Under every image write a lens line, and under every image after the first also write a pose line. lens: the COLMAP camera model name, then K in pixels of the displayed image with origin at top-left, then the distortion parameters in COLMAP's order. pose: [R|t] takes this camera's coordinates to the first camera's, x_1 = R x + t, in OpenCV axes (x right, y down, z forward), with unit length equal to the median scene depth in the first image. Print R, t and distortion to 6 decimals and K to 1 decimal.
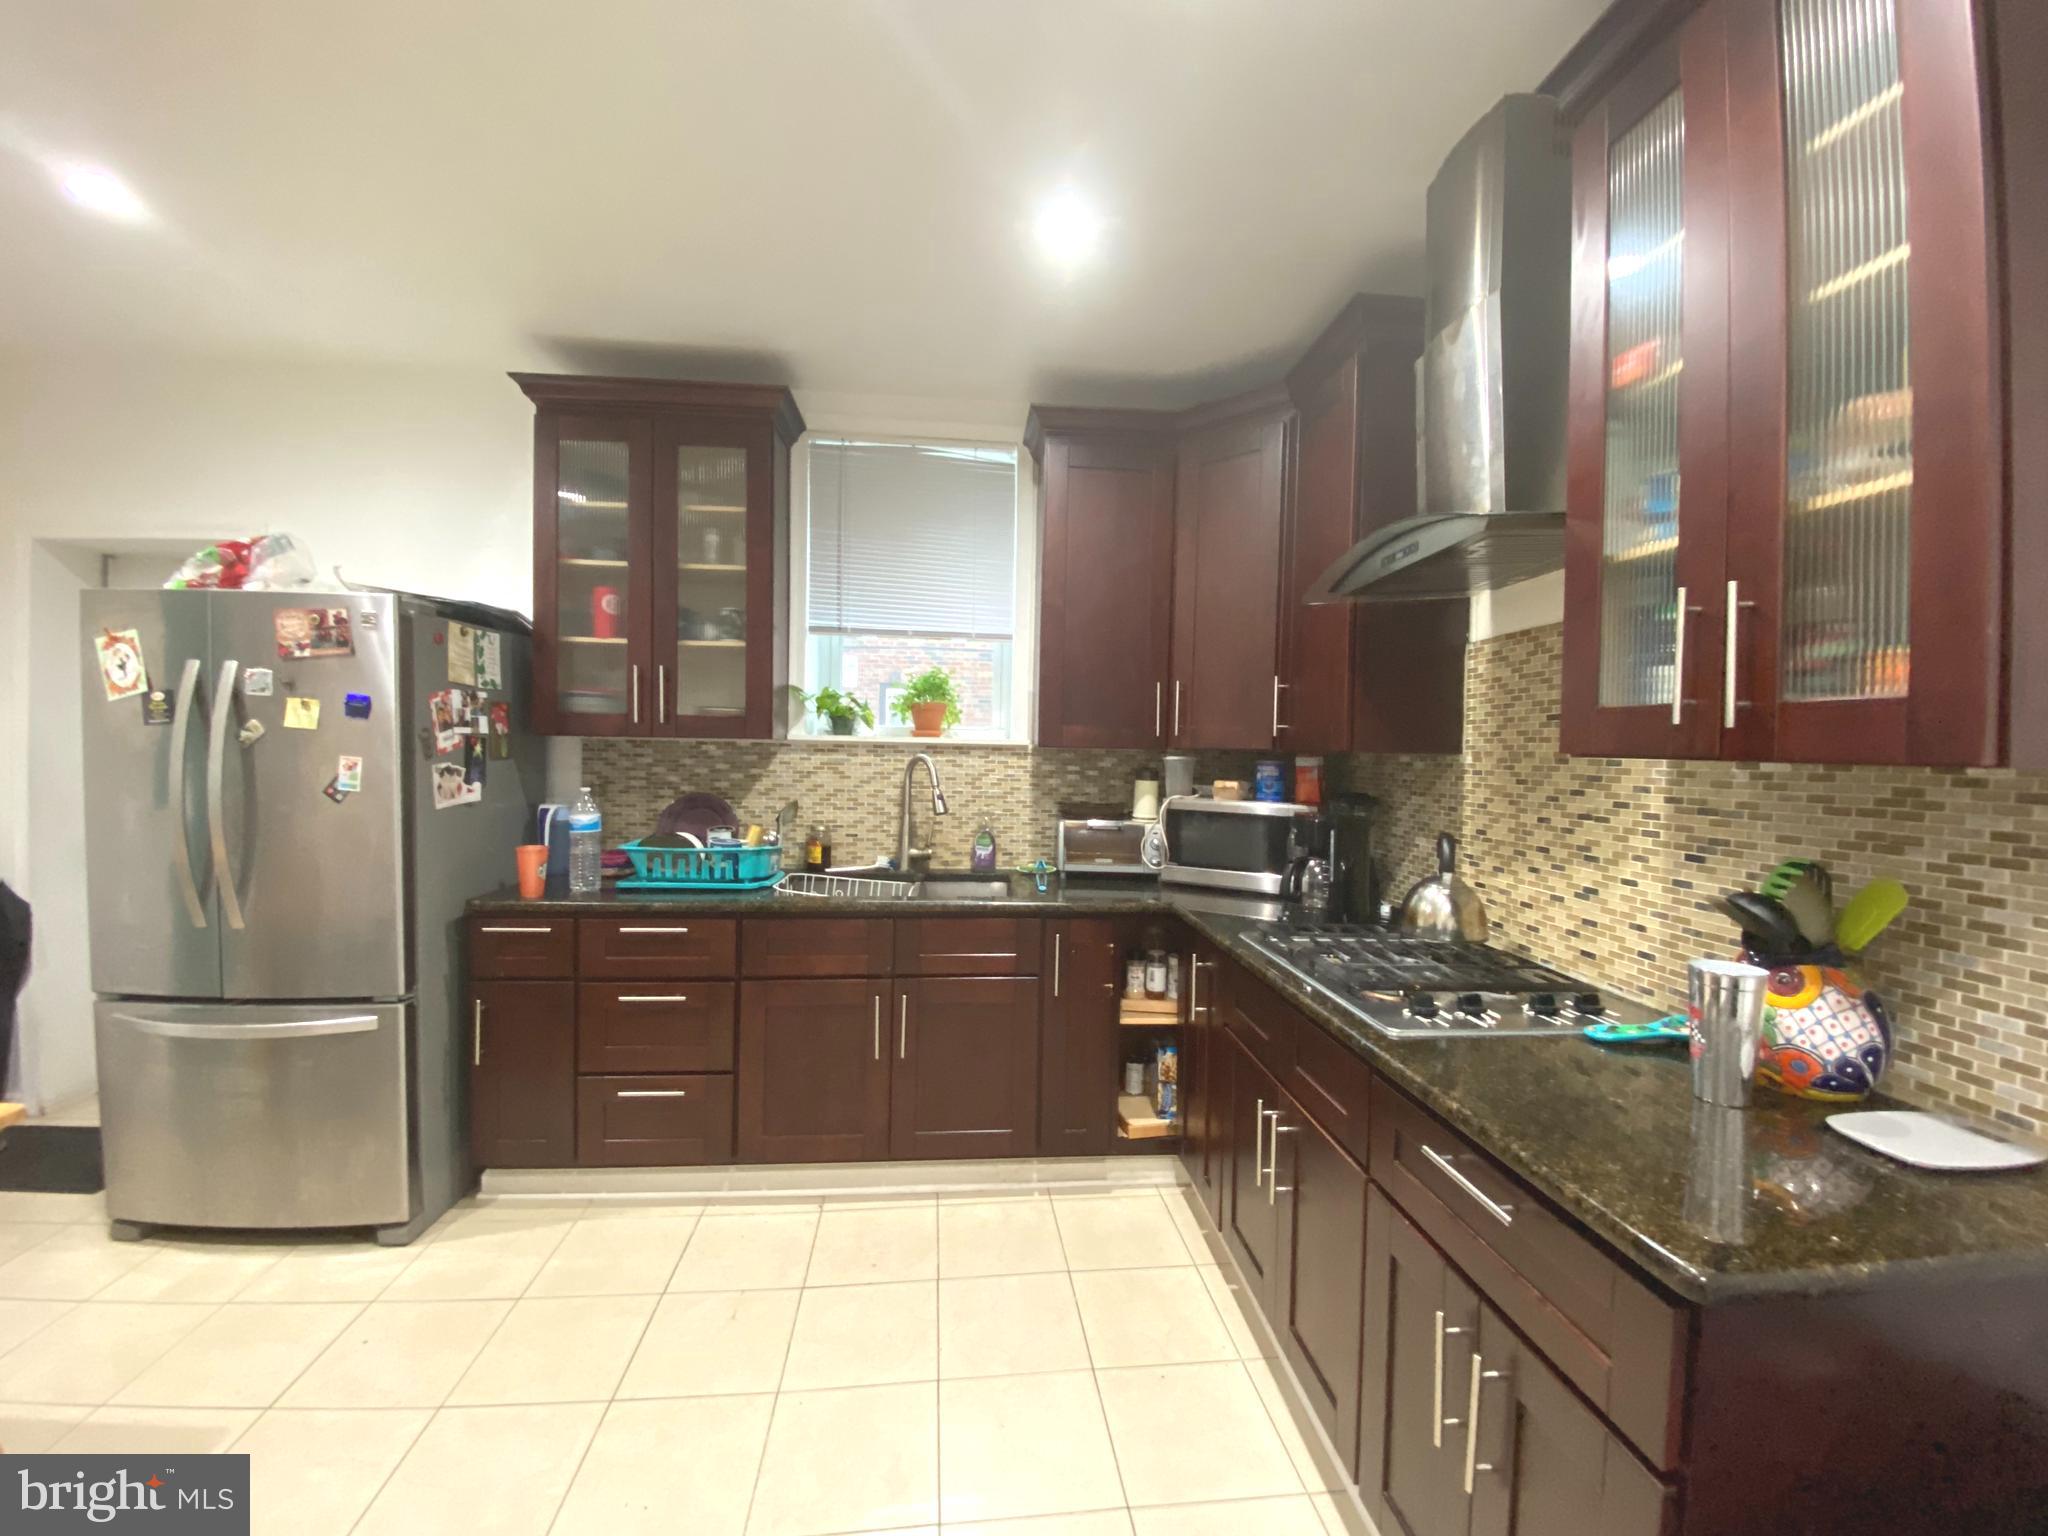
lens RADIAL K [[815.0, 0, 1024.1], [0, 815.0, 763.2], [0, 0, 1]] dist [0.034239, -0.028420]
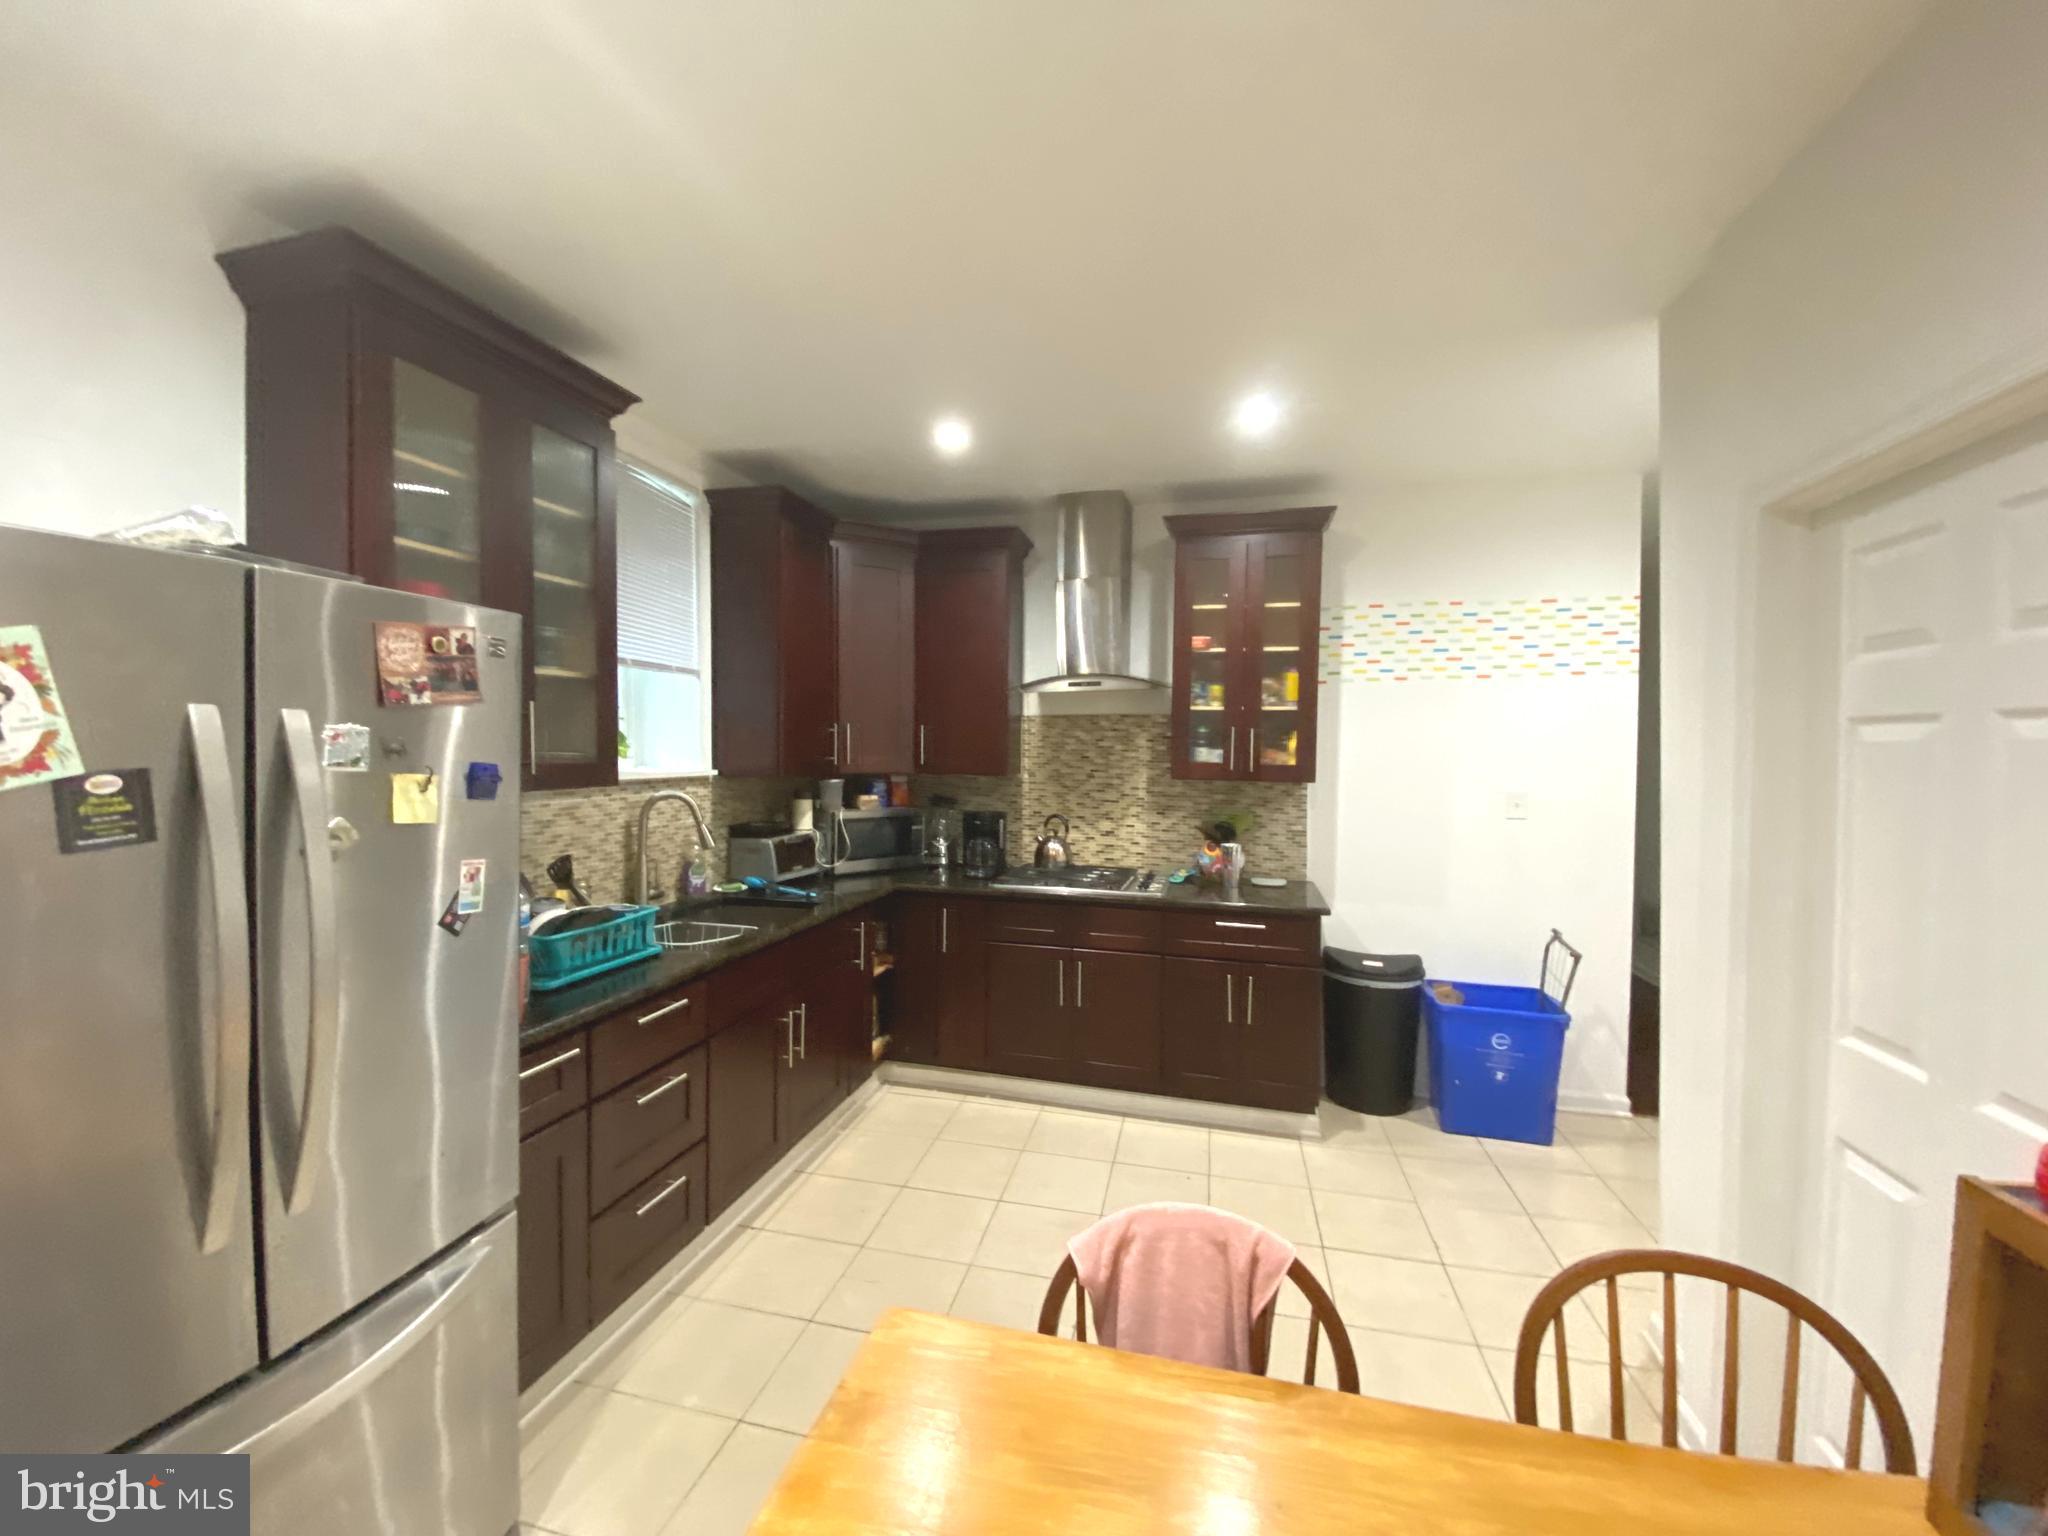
lens RADIAL K [[815.0, 0, 1024.1], [0, 815.0, 763.2], [0, 0, 1]] dist [0.034239, -0.028420]
pose [[0.322987, -0.035557, 0.945735, -1.296346], [0.014055, 0.999364, 0.032774, -0.099612], [-0.946299, 0.002706, 0.323282, 0.385986]]
